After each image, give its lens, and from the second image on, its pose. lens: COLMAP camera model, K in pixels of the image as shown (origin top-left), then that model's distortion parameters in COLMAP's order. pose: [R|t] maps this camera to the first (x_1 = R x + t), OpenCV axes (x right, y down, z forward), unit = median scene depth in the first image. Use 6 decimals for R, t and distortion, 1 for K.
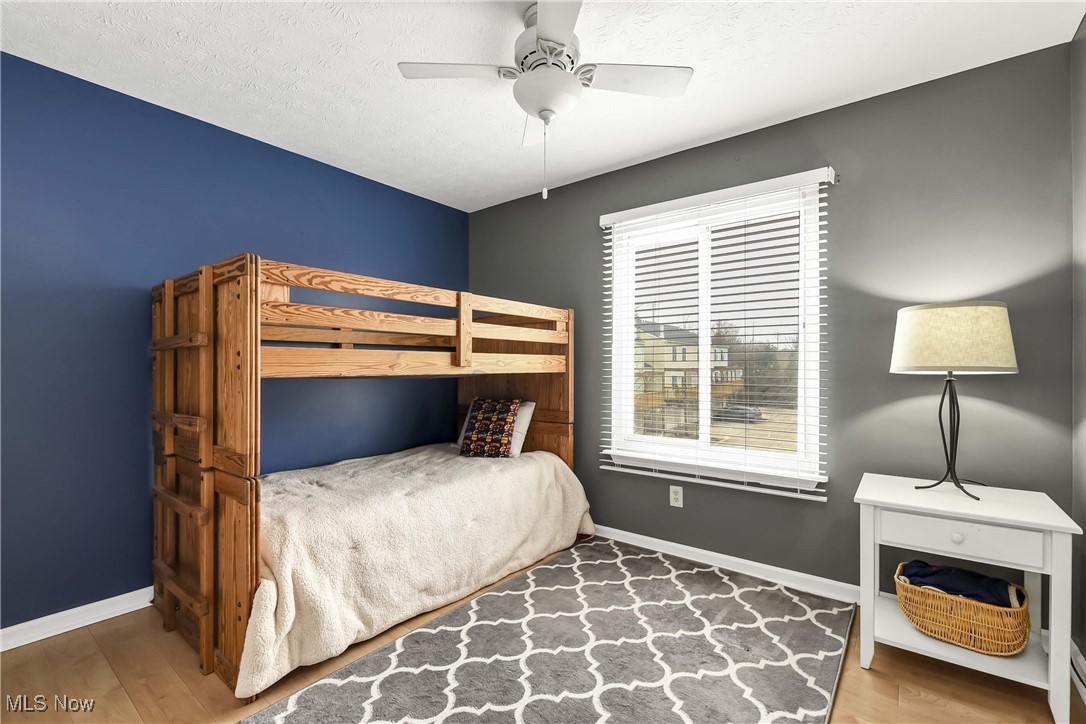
lens RADIAL K [[483.6, 0, 545.1], [0, 483.6, 365.9], [0, 0, 1]] dist [0.002697, -0.001918]
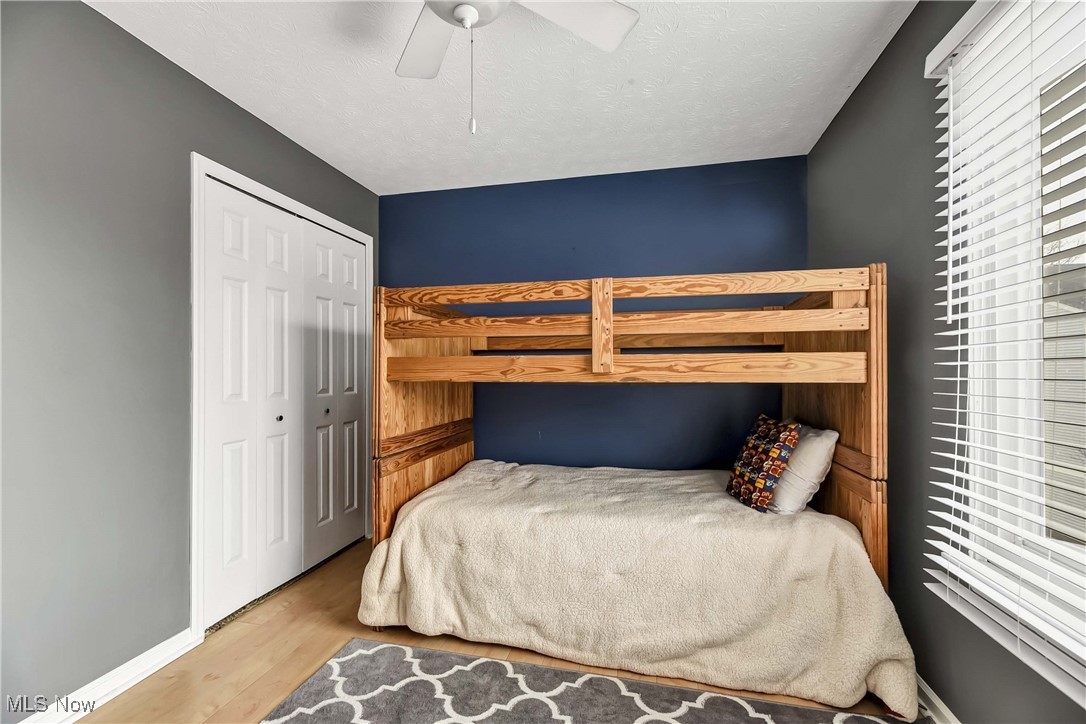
lens RADIAL K [[454.8, 0, 541.1], [0, 454.8, 368.2], [0, 0, 1]] dist [0.002127, -0.005637]
pose [[0.413223, -0.009100, -0.910584, 0.504950], [0.002010, 0.999957, -0.009081, 0.000915], [0.910628, 0.001922, 0.413224, 0.653006]]
